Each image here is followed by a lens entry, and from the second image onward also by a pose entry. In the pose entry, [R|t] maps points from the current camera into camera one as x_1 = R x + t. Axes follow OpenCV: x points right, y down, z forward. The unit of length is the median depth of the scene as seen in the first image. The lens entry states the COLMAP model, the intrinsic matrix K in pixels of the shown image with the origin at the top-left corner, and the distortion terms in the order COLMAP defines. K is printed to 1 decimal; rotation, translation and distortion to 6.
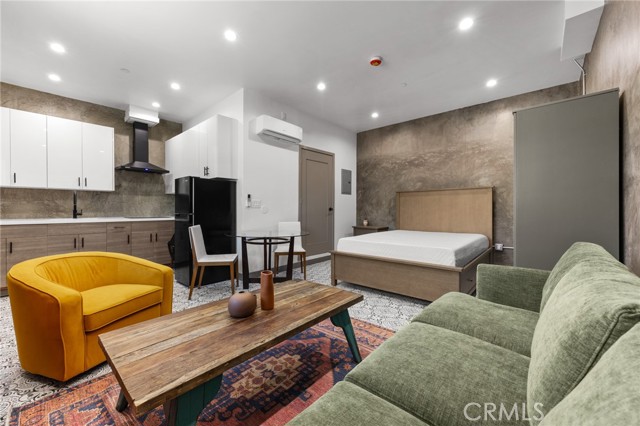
lens RADIAL K [[254.9, 0, 315.5], [0, 254.9, 208.2], [0, 0, 1]] dist [0.003569, -0.000335]
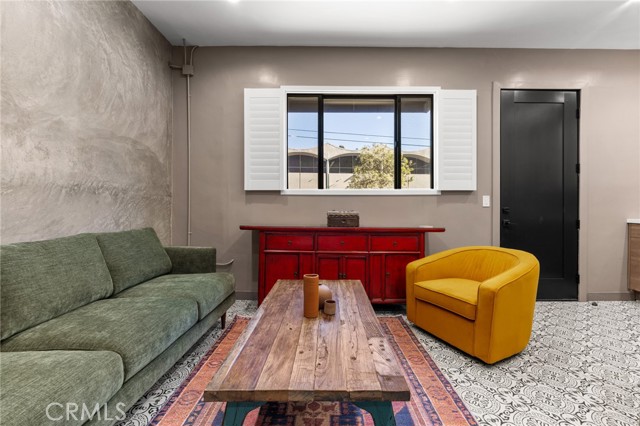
lens RADIAL K [[270.8, 0, 325.0], [0, 270.8, 211.6], [0, 0, 1]] dist [-0.007029, -0.000153]
pose [[-0.740737, 0.015524, -0.671616, 0.150549], [0.005212, 0.999836, 0.017362, 0.005338], [0.671775, 0.009361, -0.740696, 0.650502]]
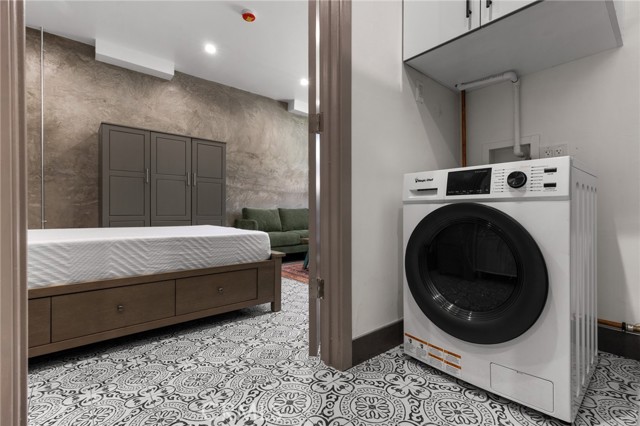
lens RADIAL K [[285.1, 0, 320.1], [0, 285.1, 215.0], [0, 0, 1]] dist [-0.004442, -0.001249]
pose [[-0.991568, 0.002172, 0.129571, -0.085102], [0.002049, 0.999997, -0.001087, 0.075086], [-0.129573, -0.000813, -0.991570, 1.368137]]
